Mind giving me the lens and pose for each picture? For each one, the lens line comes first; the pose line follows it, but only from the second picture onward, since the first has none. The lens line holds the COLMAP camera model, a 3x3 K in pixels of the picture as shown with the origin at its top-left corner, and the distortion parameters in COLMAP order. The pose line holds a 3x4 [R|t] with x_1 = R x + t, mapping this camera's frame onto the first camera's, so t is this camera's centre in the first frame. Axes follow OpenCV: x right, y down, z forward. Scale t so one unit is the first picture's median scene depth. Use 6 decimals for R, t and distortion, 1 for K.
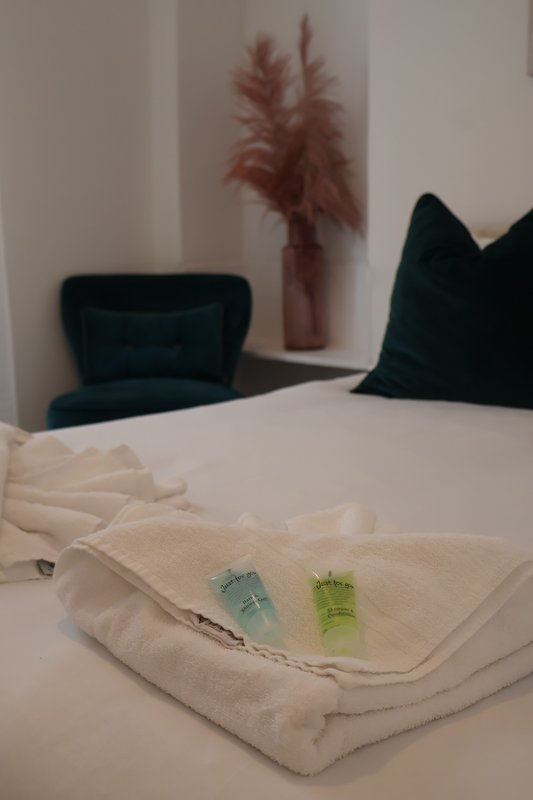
lens RADIAL K [[954.3, 0, 268.3], [0, 954.3, 402.2], [0, 0, 1]] dist [-0.014000, 0.000000]
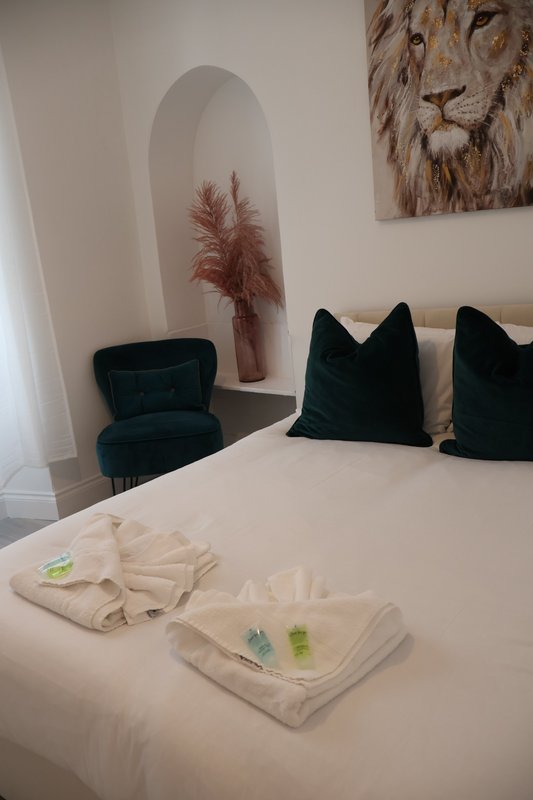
lens RADIAL K [[675.0, 0, 267.2], [0, 675.0, 402.9], [0, 0, 1]] dist [-0.013816, 0.009049]
pose [[0.993365, -0.097013, 0.061768, -0.017421], [0.092420, 0.993017, 0.073320, -0.168285], [-0.068450, -0.067125, 0.995394, -0.194110]]
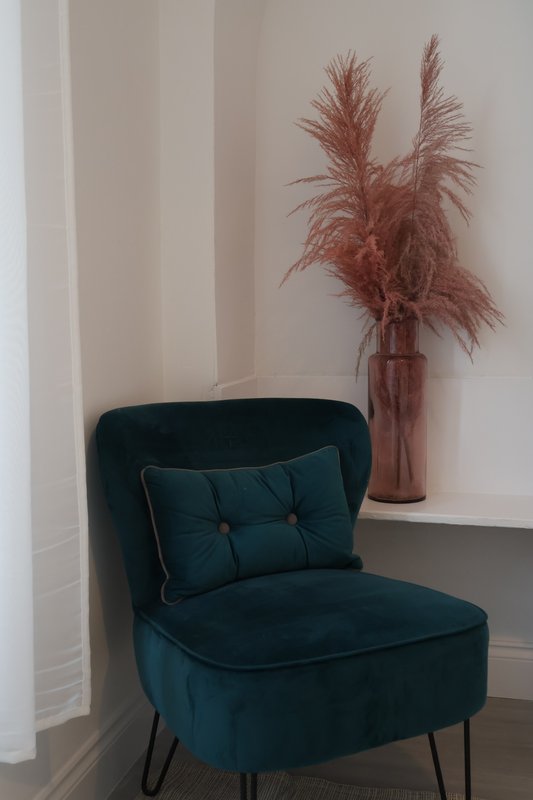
lens RADIAL K [[954.3, 0, 266.2], [0, 954.3, 395.7], [0, 0, 1]] dist [-0.014000, 0.000000]
pose [[0.881213, -0.033202, 0.471552, -0.649991], [0.075686, 0.994571, -0.071411, -0.153647], [-0.466621, 0.098618, 0.878942, 0.716146]]
